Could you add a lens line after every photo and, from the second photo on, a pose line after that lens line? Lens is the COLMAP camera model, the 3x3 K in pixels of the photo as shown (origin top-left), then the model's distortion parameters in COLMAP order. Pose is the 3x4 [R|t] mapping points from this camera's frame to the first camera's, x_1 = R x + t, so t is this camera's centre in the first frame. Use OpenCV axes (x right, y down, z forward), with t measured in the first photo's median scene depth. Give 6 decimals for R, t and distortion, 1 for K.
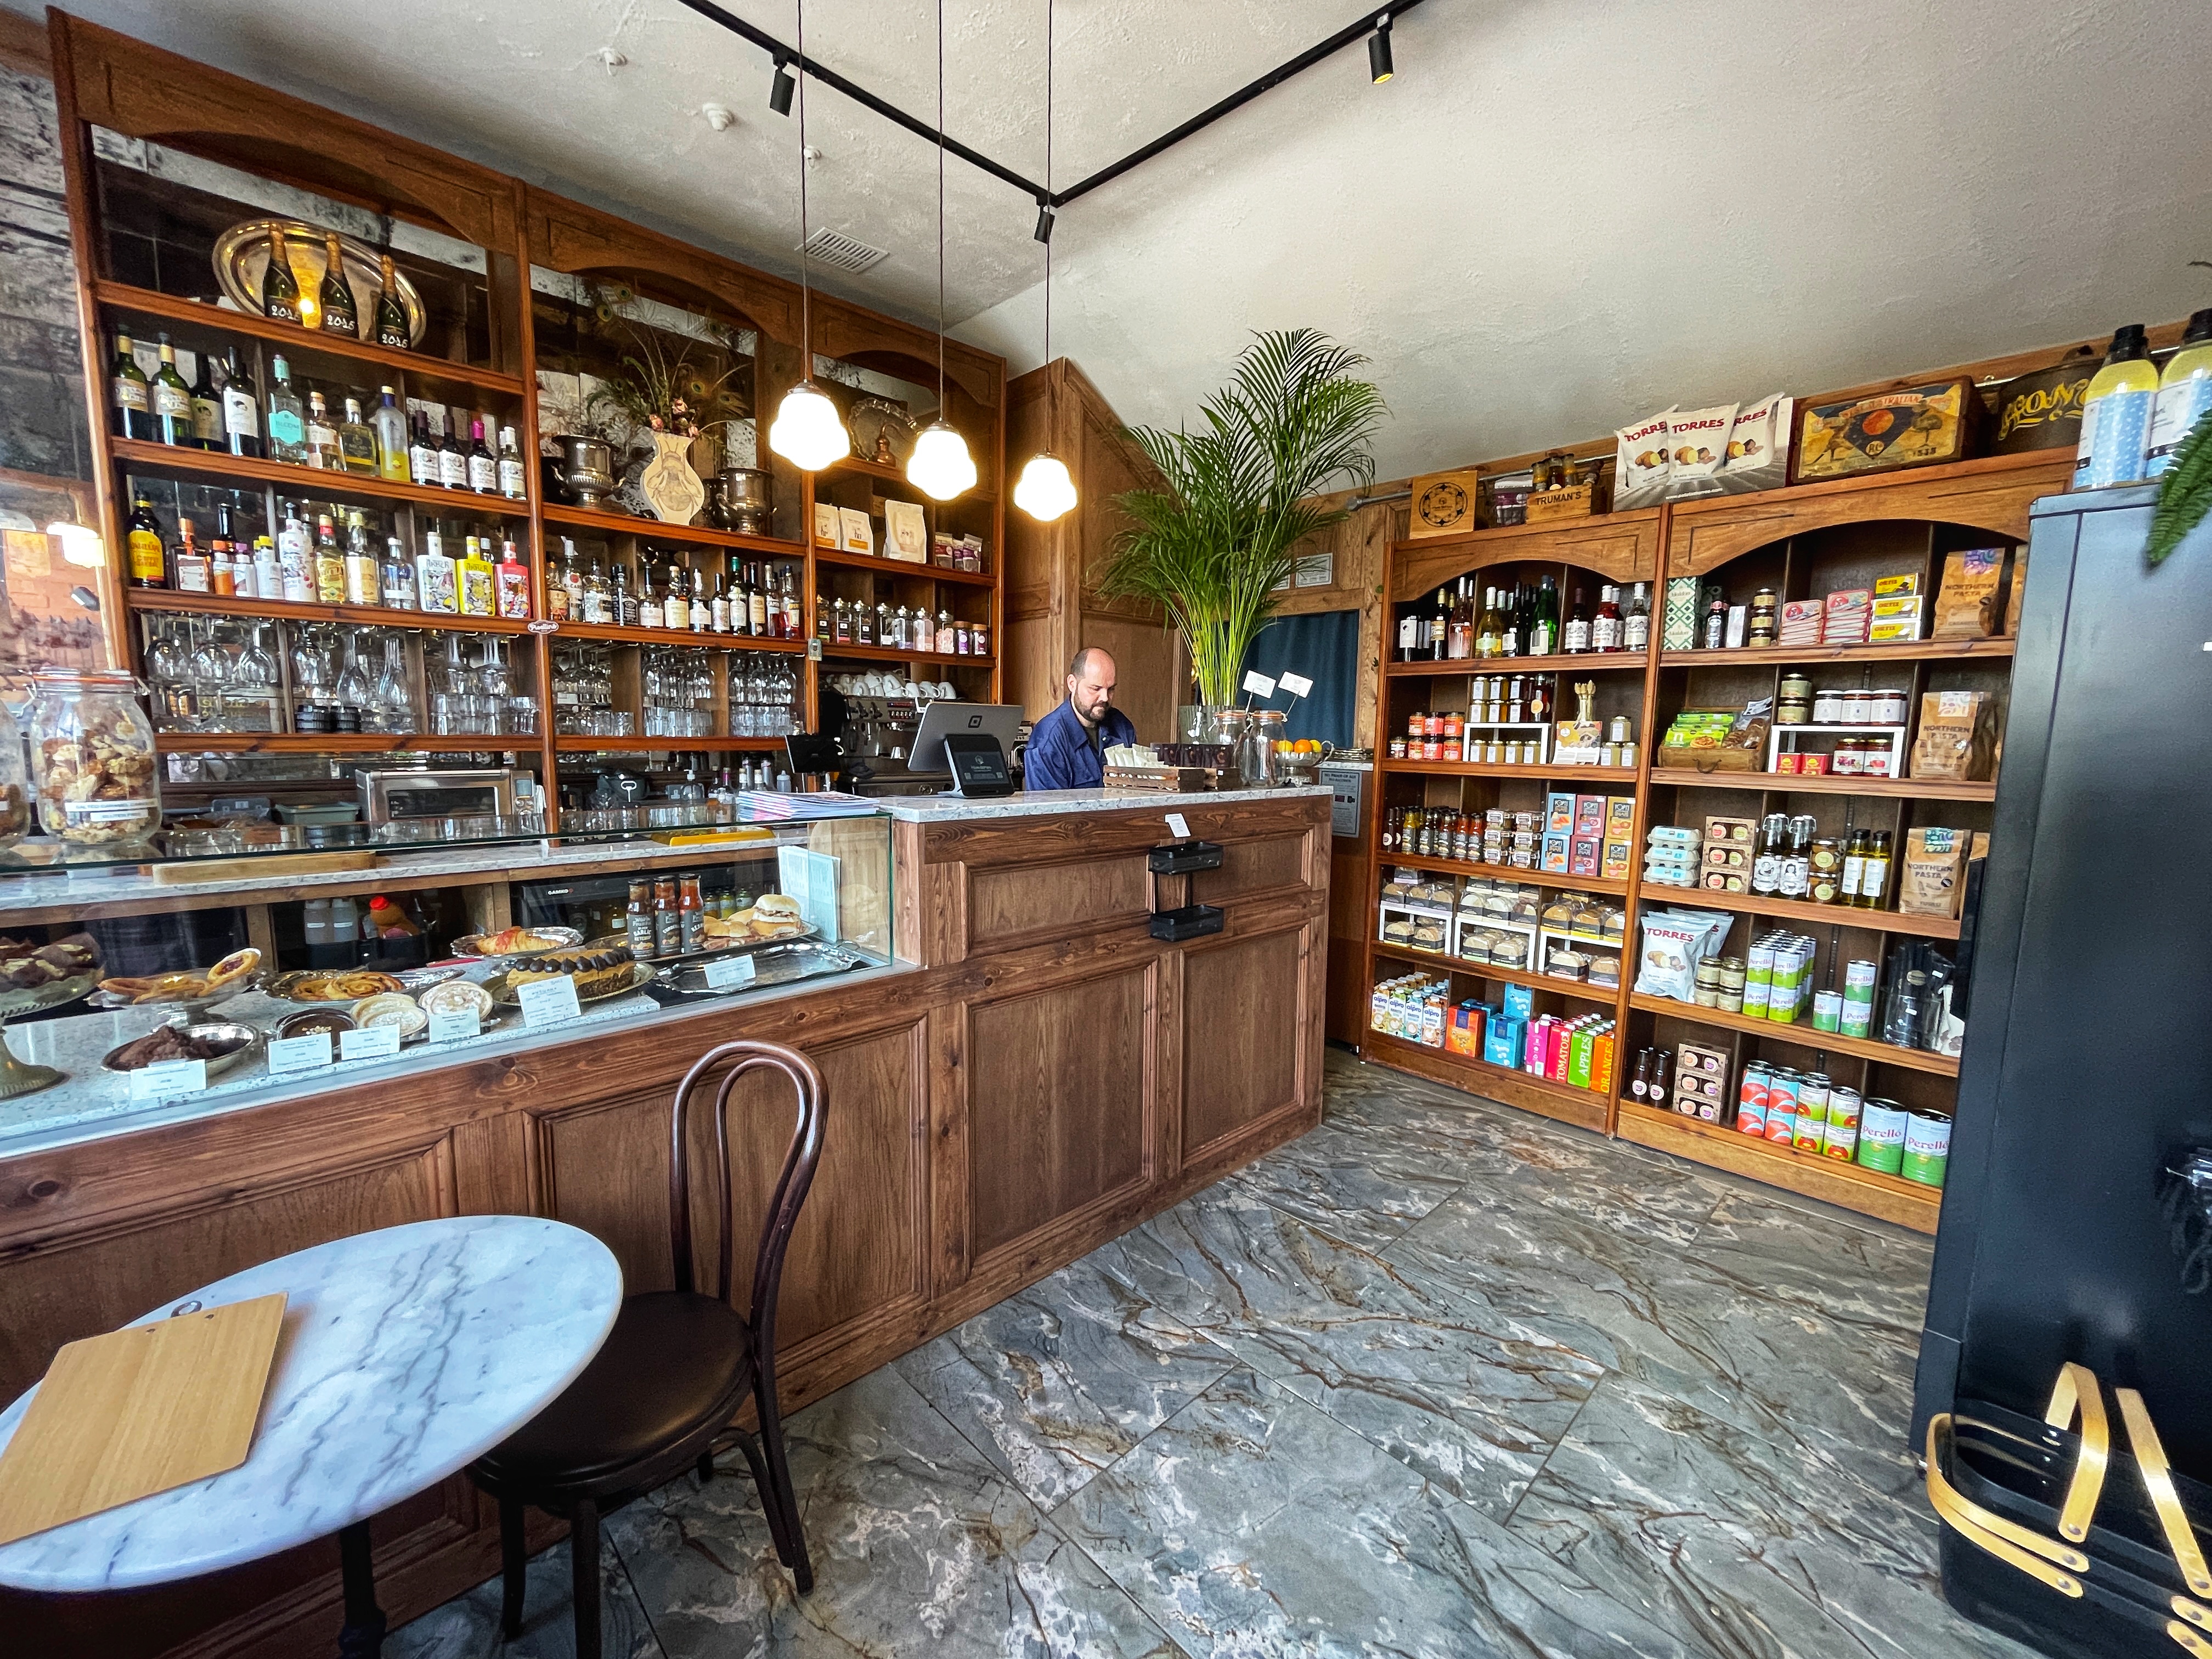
lens RADIAL K [[906.6, 0, 1103.9], [0, 906.6, 835.9], [0, 0, 1]] dist [-0.003115, 0.001058]
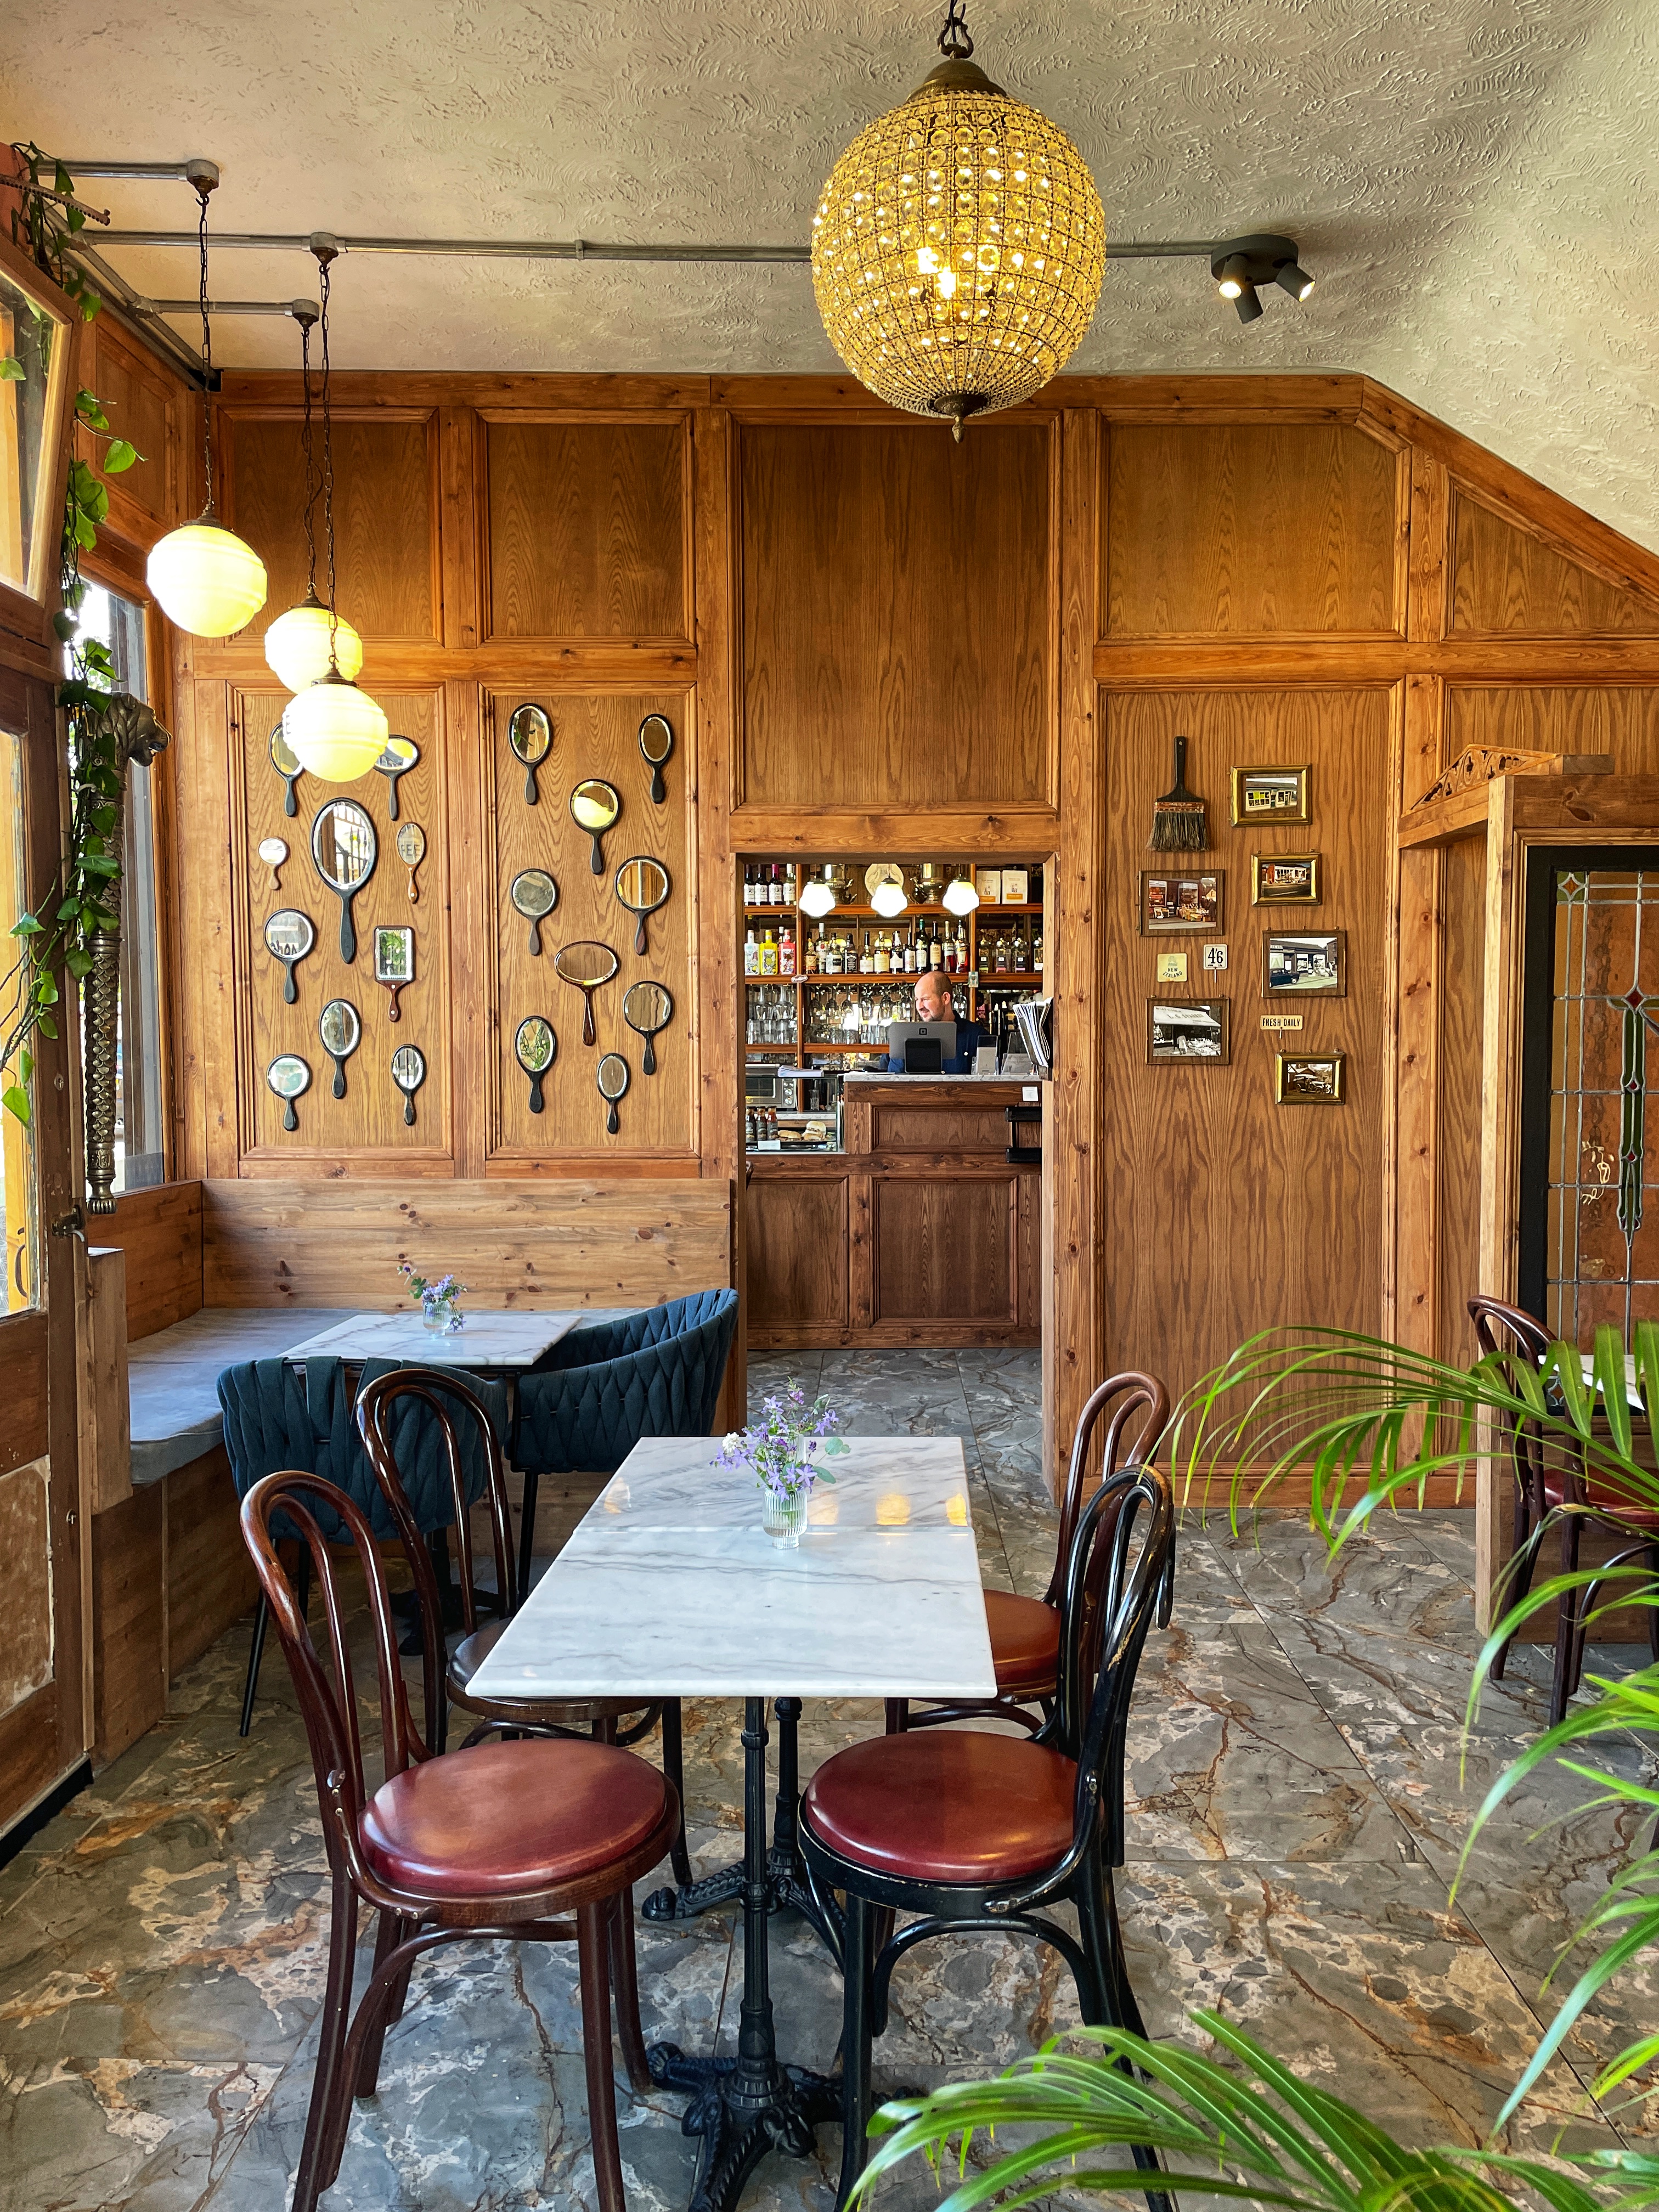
lens RADIAL K [[1708.5, 0, 834.4], [0, 1708.5, 1098.1], [0, 0, 1]] dist [0.063725, -0.101592]
pose [[0.701919, 0.010091, -0.712186, 1.778309], [-0.068842, 0.996179, -0.053734, 0.162530], [0.708922, 0.086745, 0.699932, -1.211969]]
